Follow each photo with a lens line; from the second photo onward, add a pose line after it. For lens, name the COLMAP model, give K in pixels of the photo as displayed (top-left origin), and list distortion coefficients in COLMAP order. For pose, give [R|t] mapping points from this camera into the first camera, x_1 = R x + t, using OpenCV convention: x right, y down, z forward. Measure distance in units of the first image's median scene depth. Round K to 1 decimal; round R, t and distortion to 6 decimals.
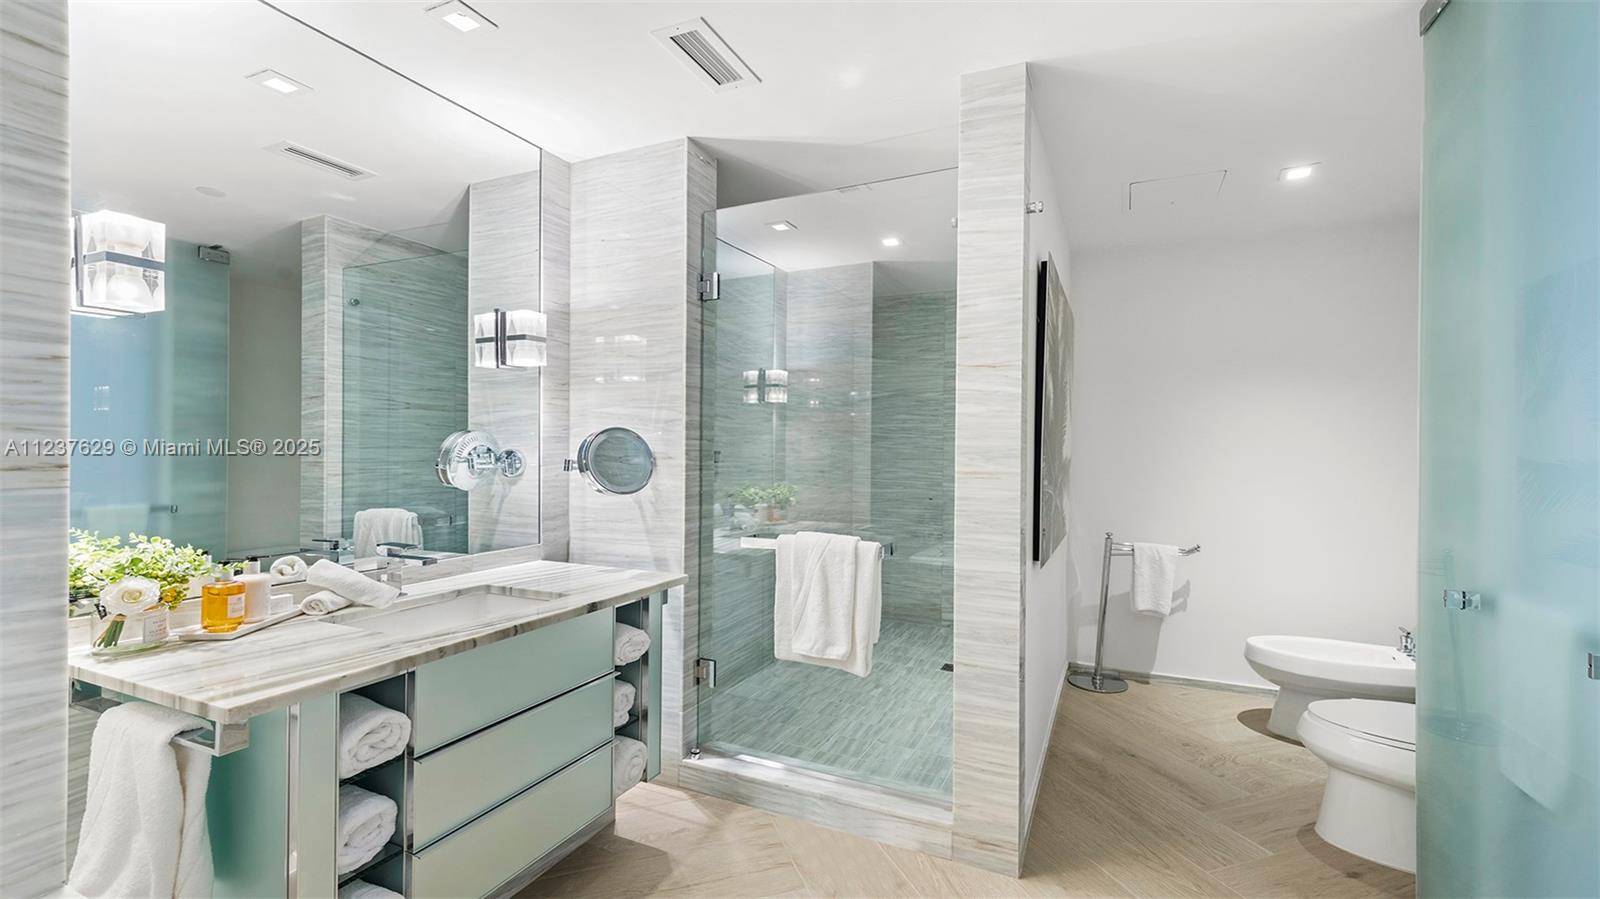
lens RADIAL K [[683.5, 0, 800.0], [0, 683.5, 449.5], [0, 0, 1]] dist [0.083046, -0.000023]
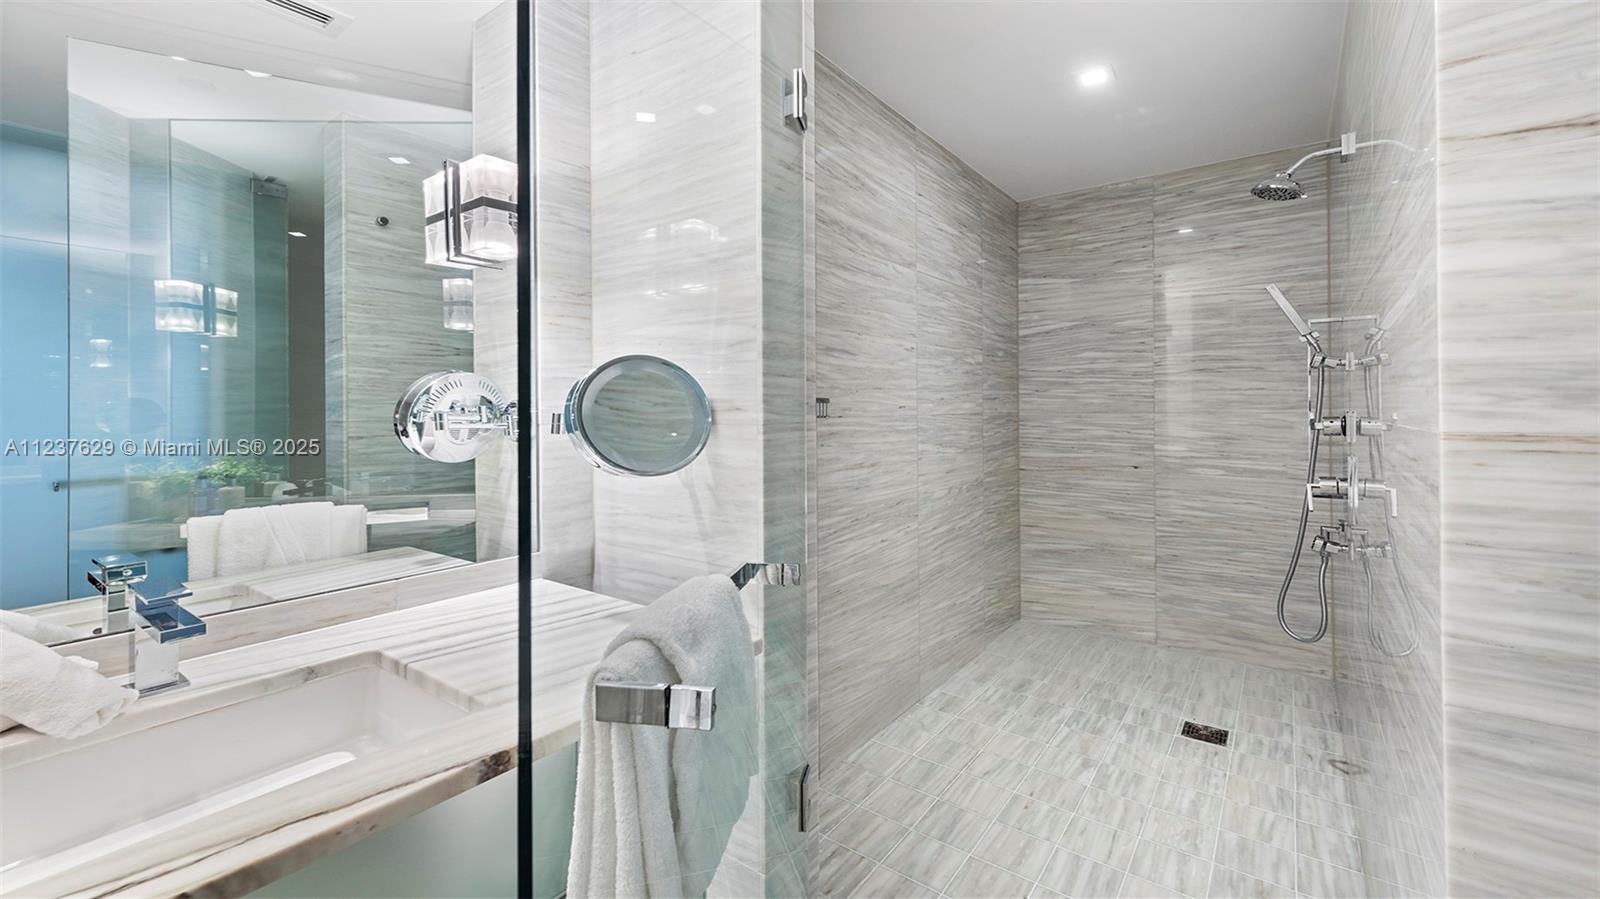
lens RADIAL K [[648.8, 0, 798.2], [0, 648.8, 410.7], [0, 0, 1]] dist [-0.000434, -0.000064]
pose [[0.979503, -0.011951, -0.201073, -0.032829], [0.012659, 0.999917, 0.002233, 0.012425], [0.201029, -0.004732, 0.979574, 0.471998]]
